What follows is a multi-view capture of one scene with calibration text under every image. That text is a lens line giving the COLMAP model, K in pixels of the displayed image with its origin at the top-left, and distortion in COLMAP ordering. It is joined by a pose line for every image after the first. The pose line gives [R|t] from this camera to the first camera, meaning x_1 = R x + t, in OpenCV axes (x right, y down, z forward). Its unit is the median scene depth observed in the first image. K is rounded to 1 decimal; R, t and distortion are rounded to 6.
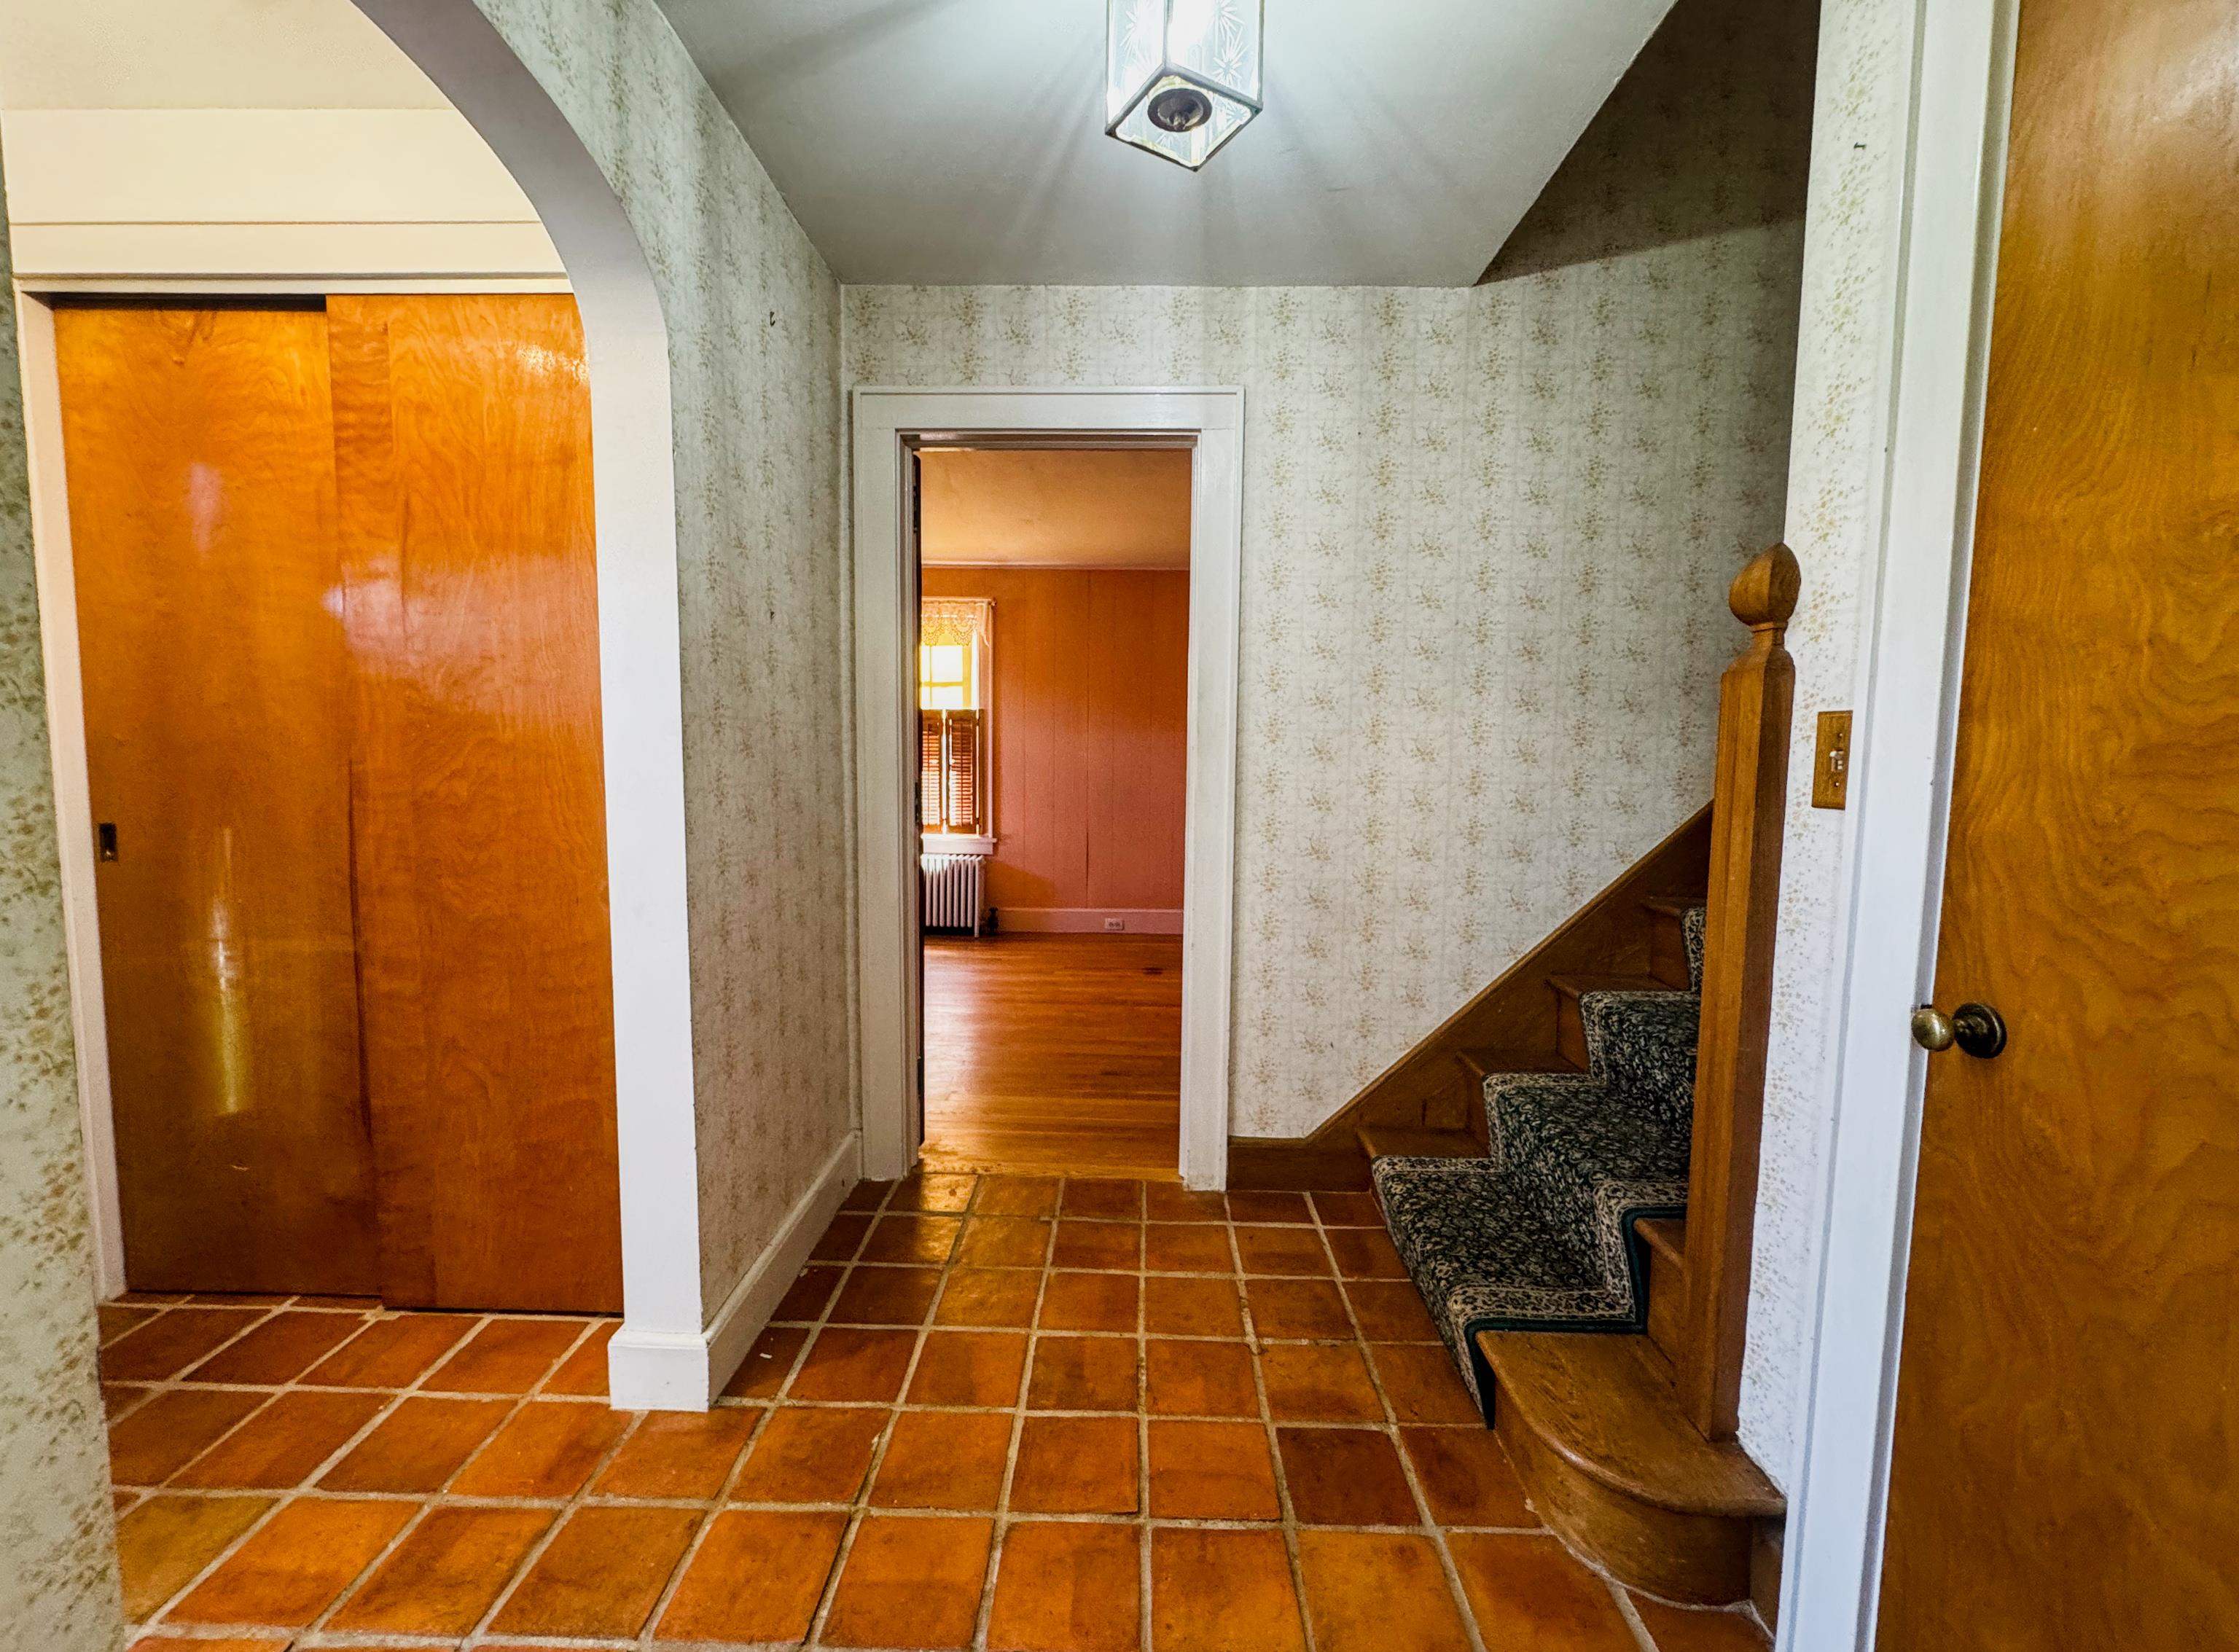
lens RADIAL K [[917.9, 0, 1119.5], [0, 917.9, 826.0], [0, 0, 1]] dist [-0.002897, -0.000331]
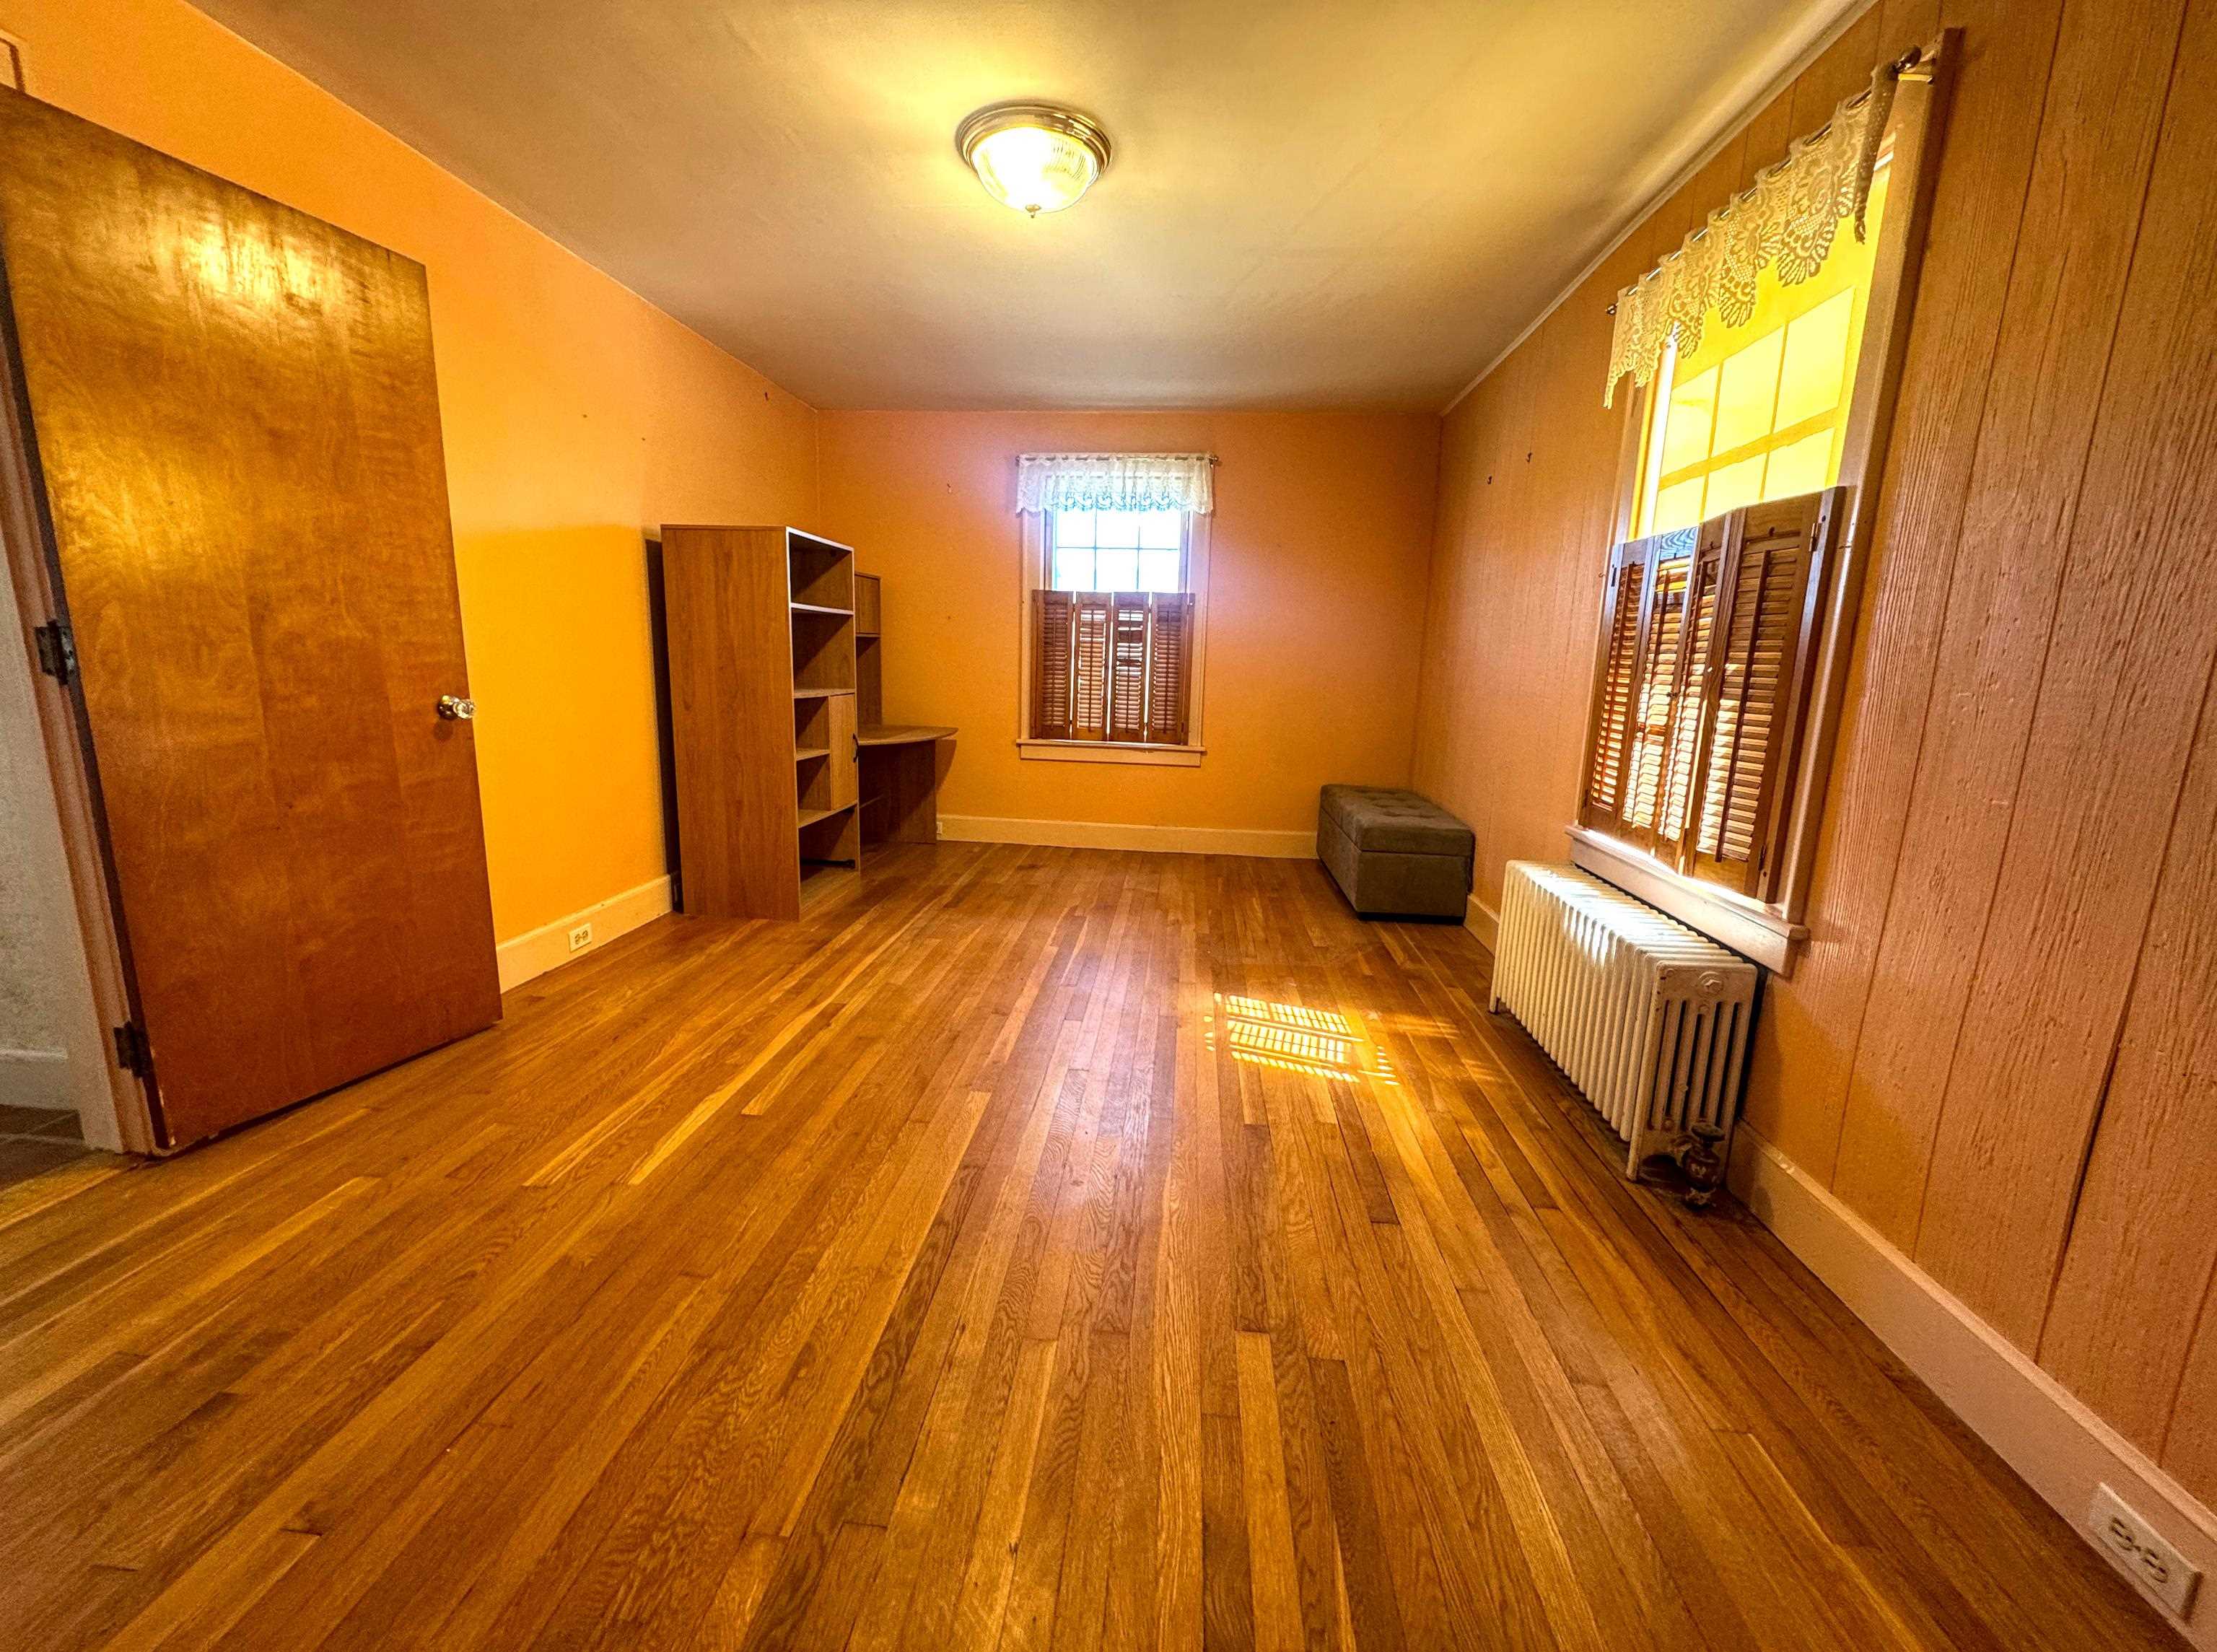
lens RADIAL K [[888.0, 0, 1108.5], [0, 888.0, 826.0], [0, 0, 1]] dist [0.000911, 0.000234]
pose [[-0.069955, 0.171420, -0.982711, 0.164470], [-0.117581, 0.976841, 0.178766, -0.045323], [0.990596, 0.128054, -0.048179, 0.797918]]
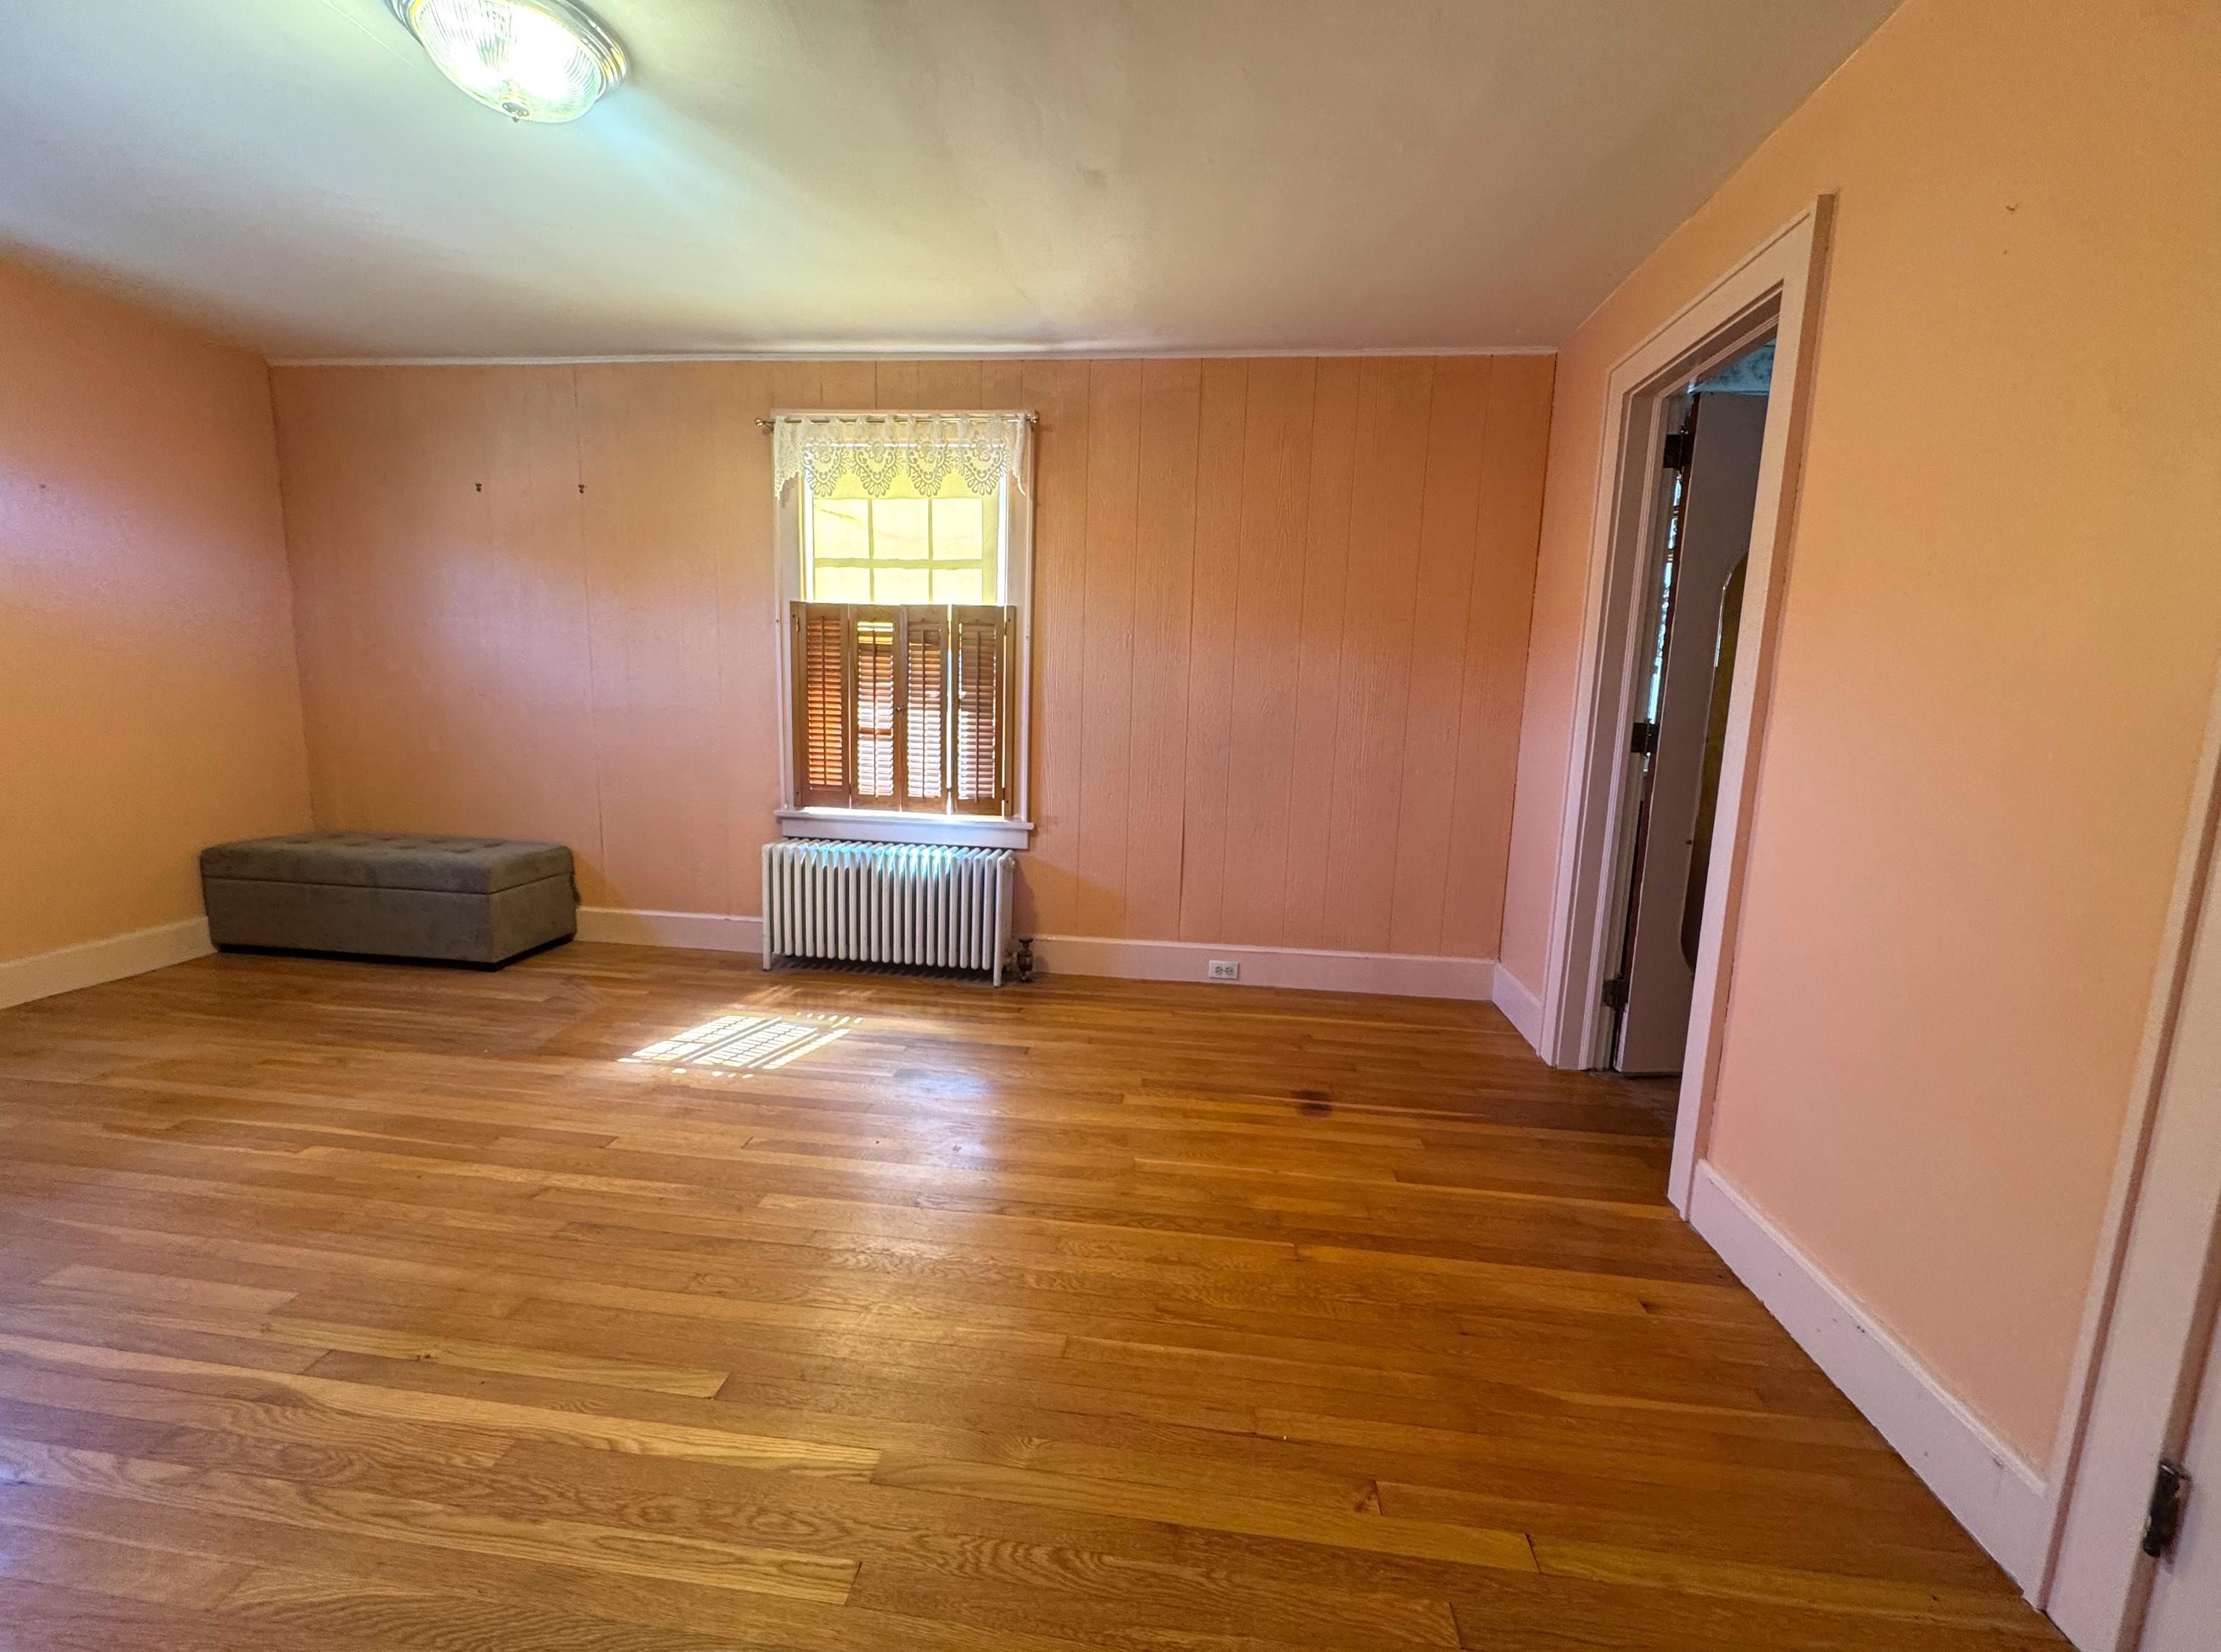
lens RADIAL K [[889.6, 0, 1110.5], [0, 889.6, 826.0], [0, 0, 1]] dist [0.000911, 0.000234]
pose [[0.996004, 0.030450, -0.083960, -0.034428], [-0.025293, 0.997767, 0.061817, -0.022691], [0.085655, -0.059447, 0.994550, 0.426033]]
